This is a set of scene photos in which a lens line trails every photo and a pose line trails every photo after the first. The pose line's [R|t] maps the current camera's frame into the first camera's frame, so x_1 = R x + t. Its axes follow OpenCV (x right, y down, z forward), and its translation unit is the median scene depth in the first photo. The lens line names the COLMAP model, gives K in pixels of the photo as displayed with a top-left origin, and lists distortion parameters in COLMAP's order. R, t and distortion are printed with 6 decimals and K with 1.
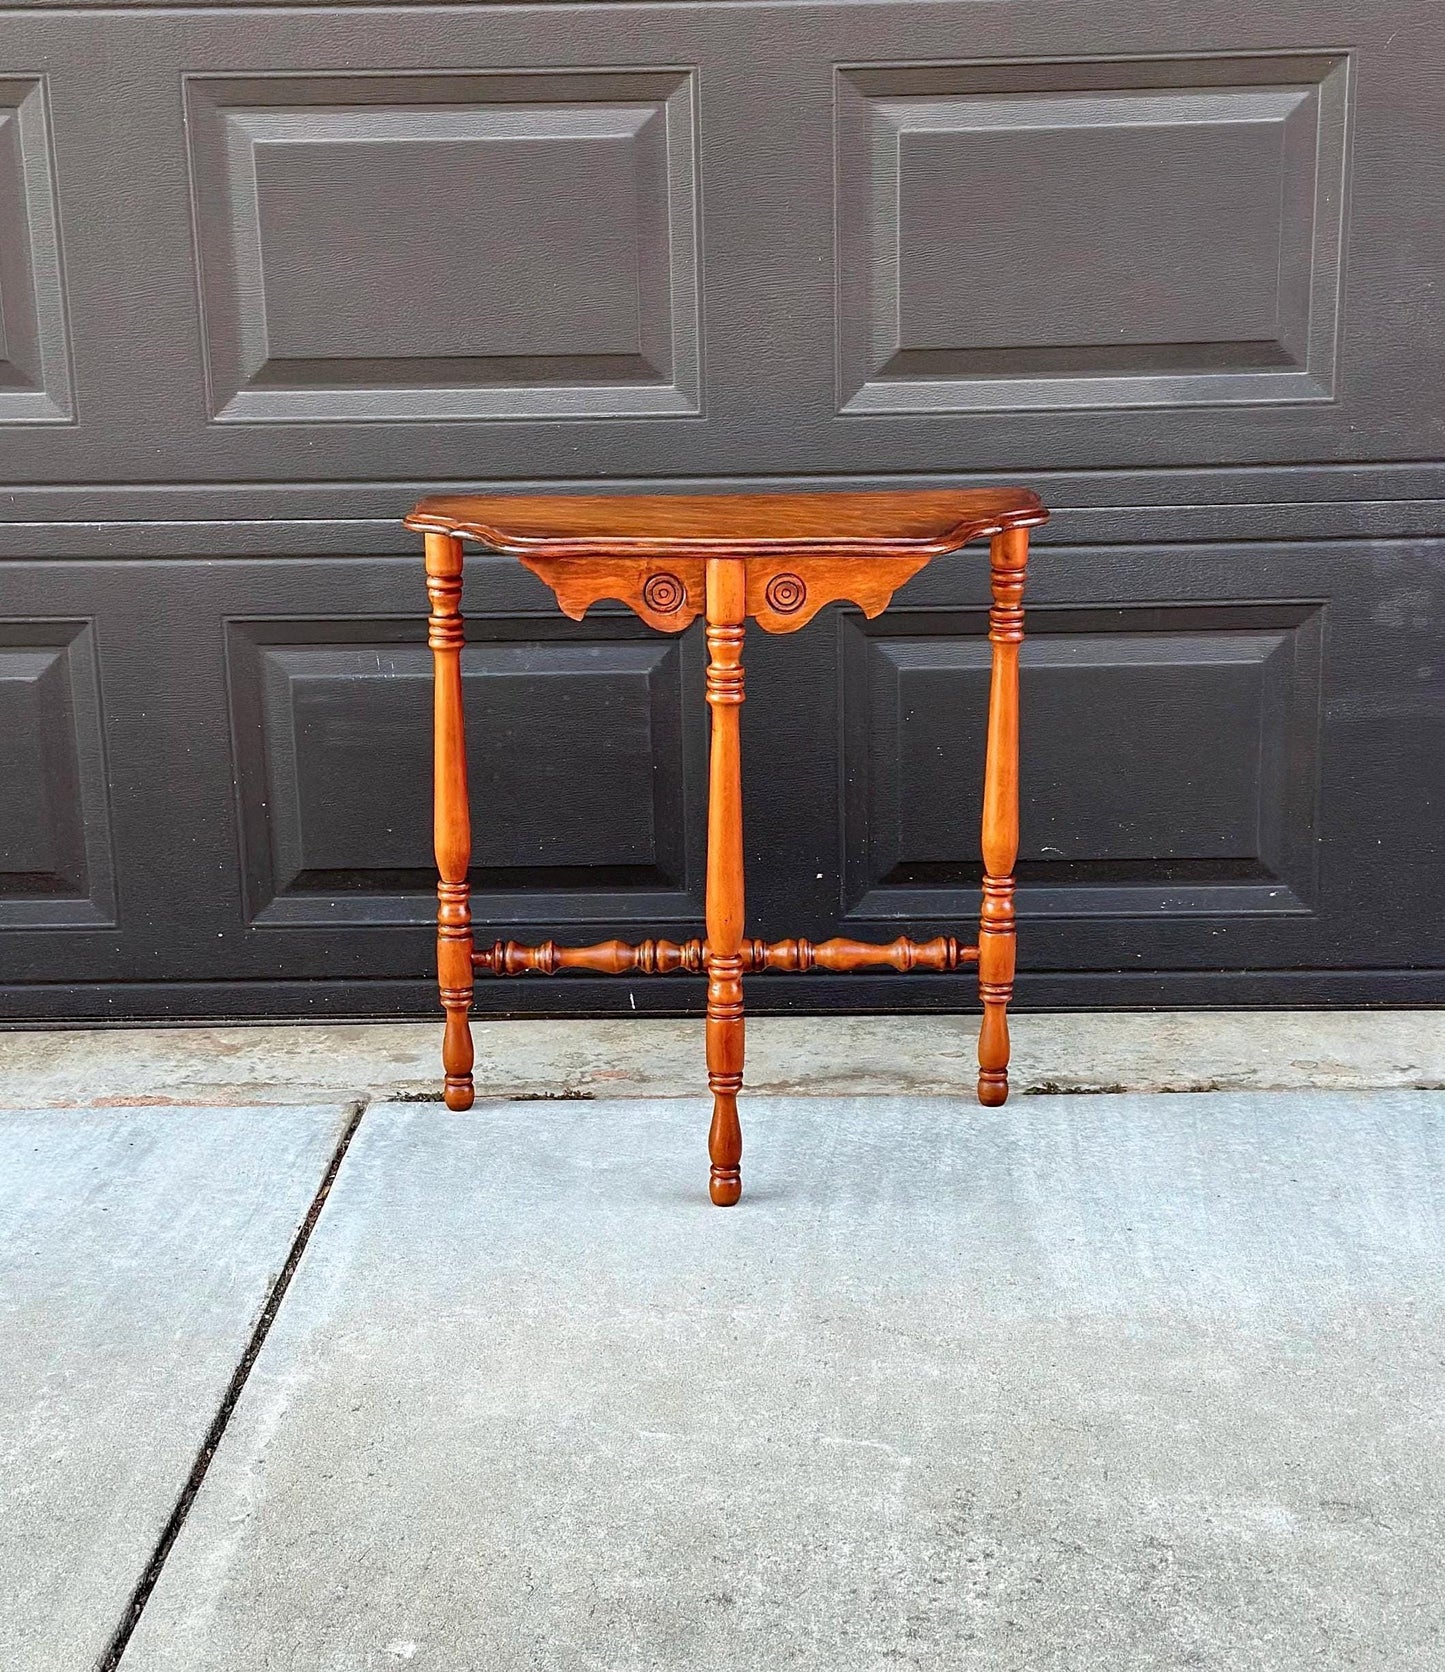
lens RADIAL K [[2865.7, 0, 722.5], [0, 2865.7, 836.0], [0, 0, 1]] dist [0.144733, 0.088301]
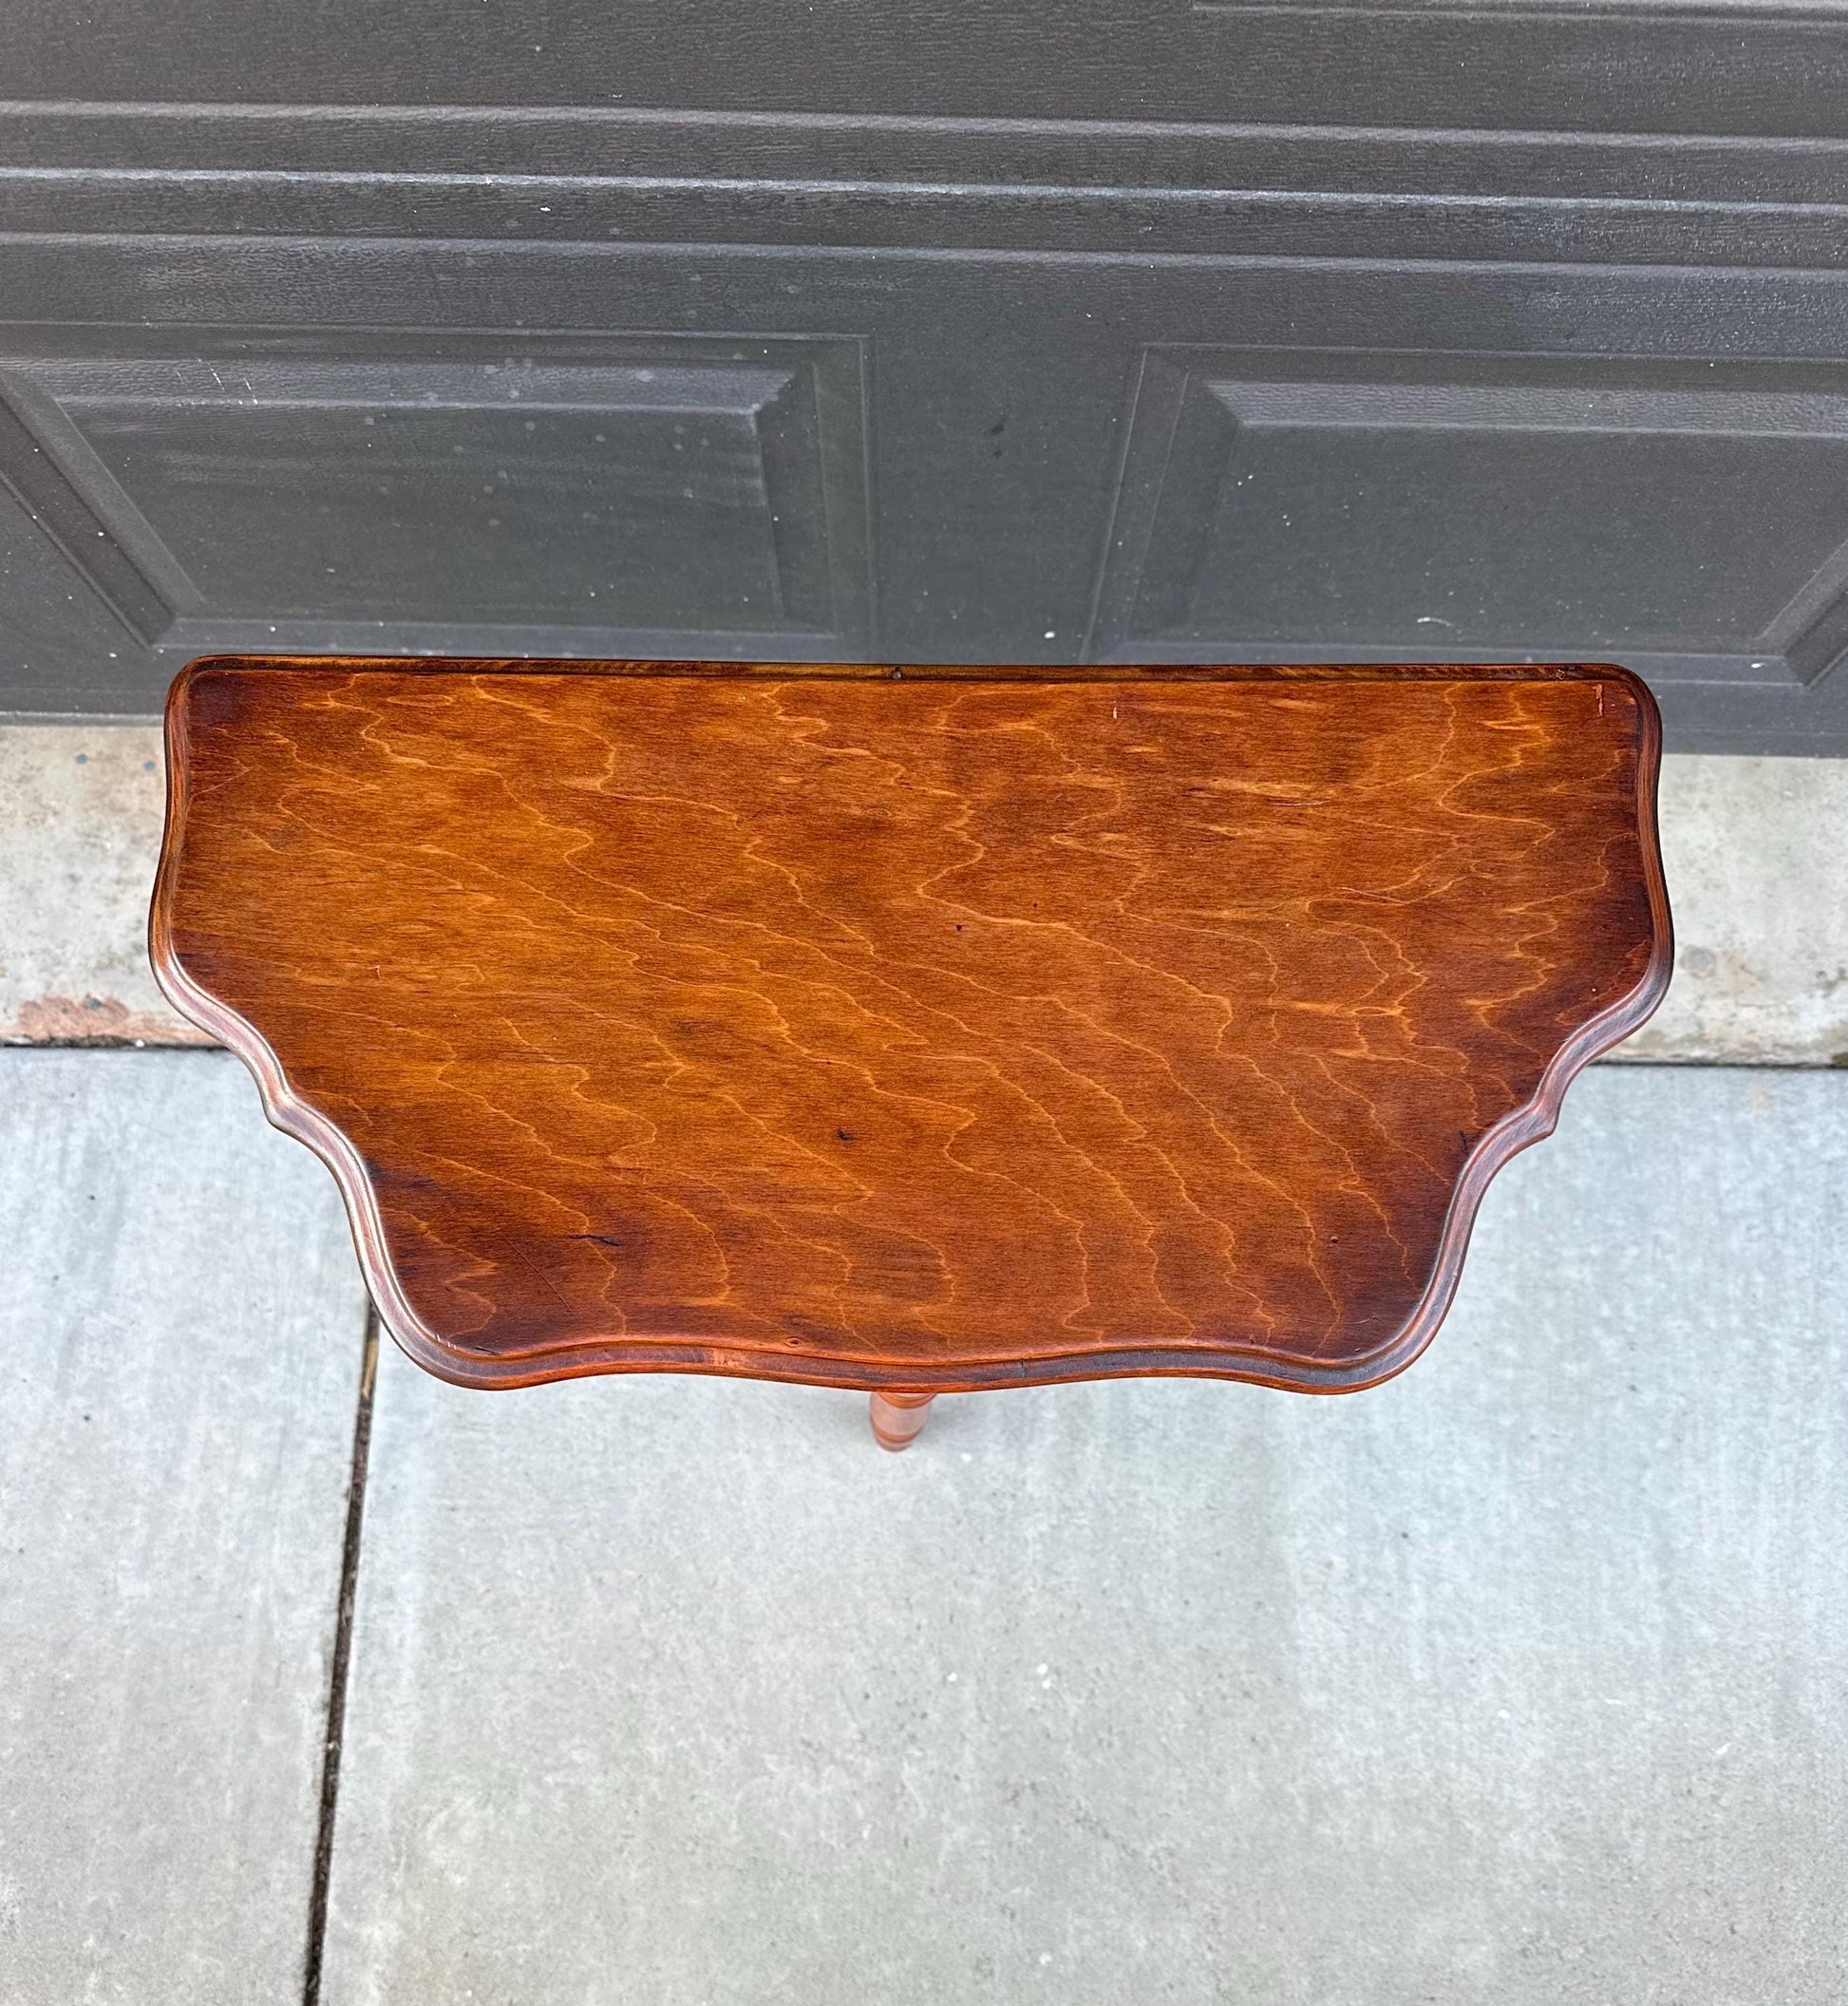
lens RADIAL K [[1776.3, 0, 915.6], [0, 1776.3, 1239.3], [0, 0, 1]] dist [0.108954, -0.226145]
pose [[0.999706, 0.002710, 0.024083, -0.004524], [-0.022958, 0.424120, 0.905315, -0.303896], [-0.007761, -0.905602, 0.424058, 0.774700]]
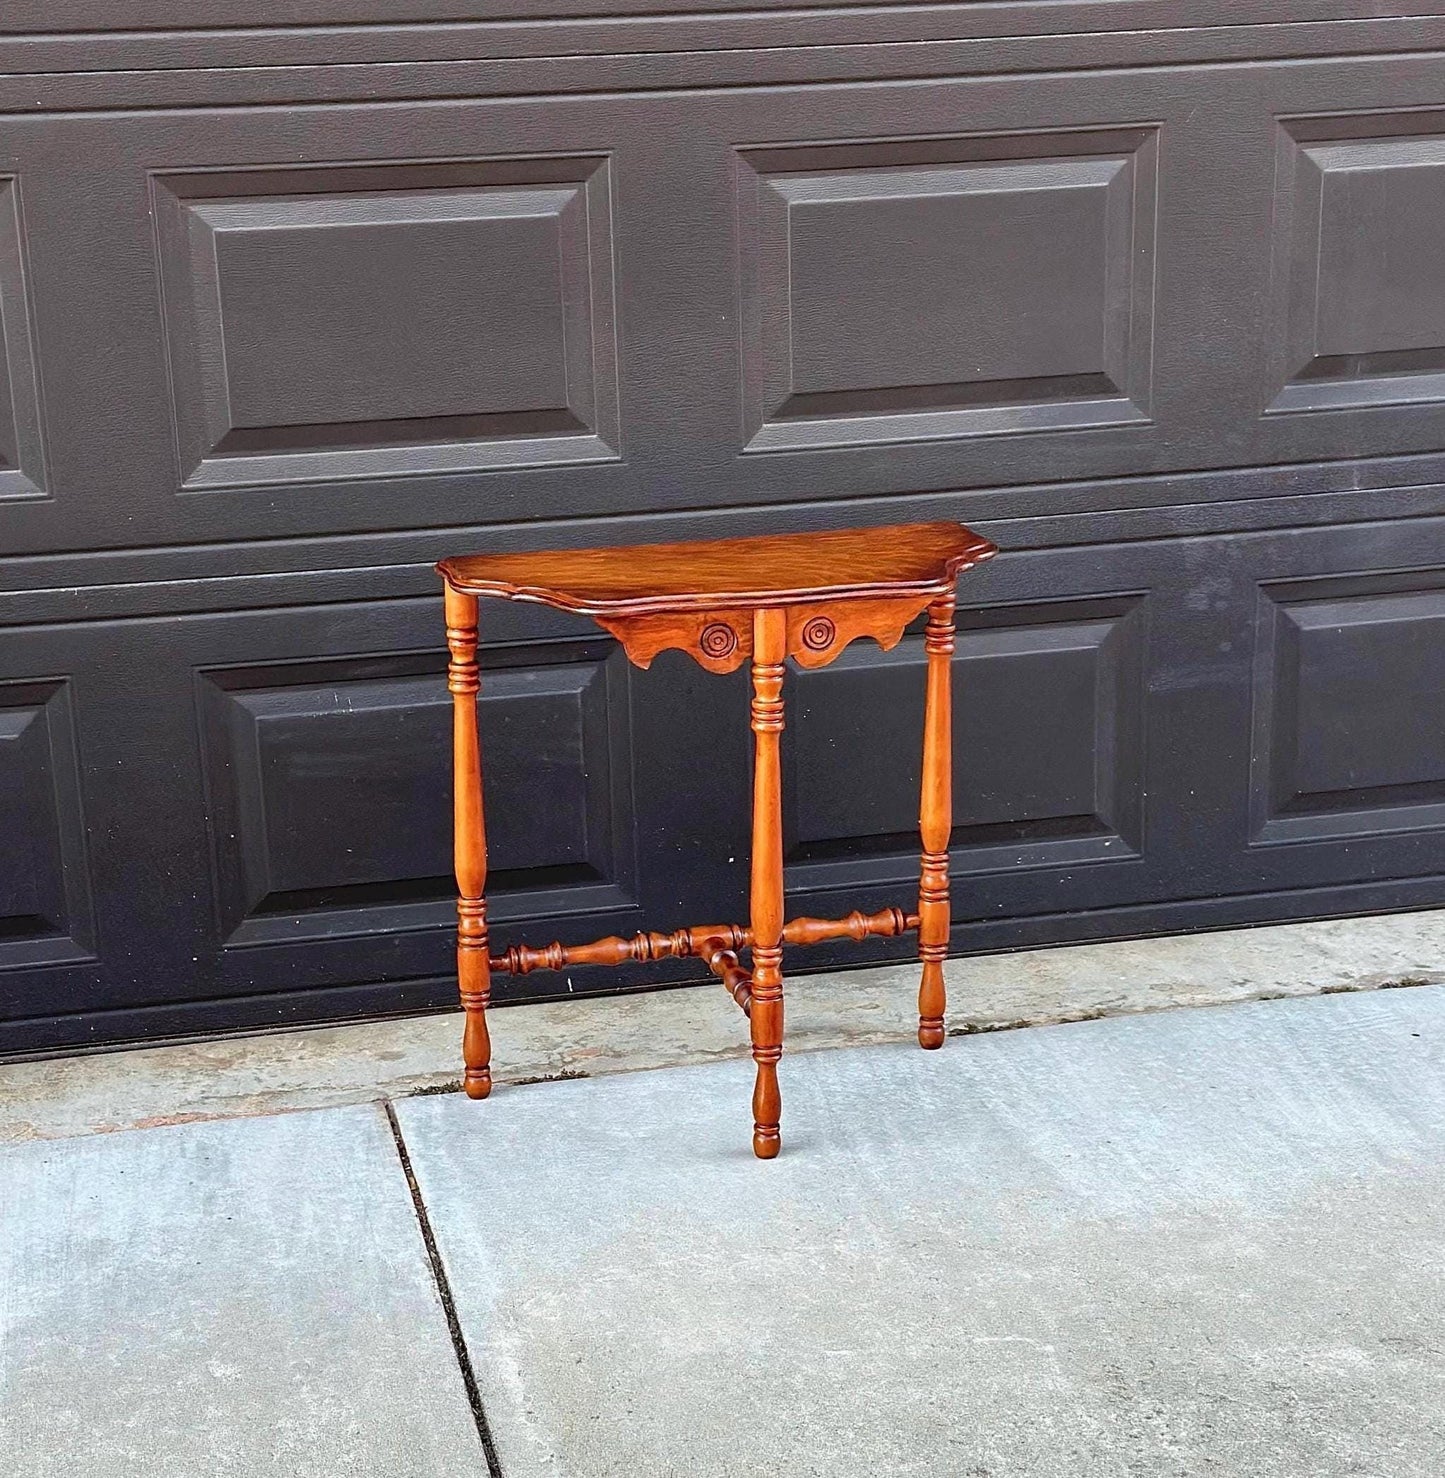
lens RADIAL K [[2974.2, 0, 686.4], [0, 2974.2, 899.4], [0, 0, 1]] dist [0.129540, 0.284127]
pose [[0.969375, -0.084882, 0.230452, -0.275228], [0.072072, 0.995378, 0.063462, -0.050011], [-0.234774, -0.044909, 0.971012, -0.145519]]
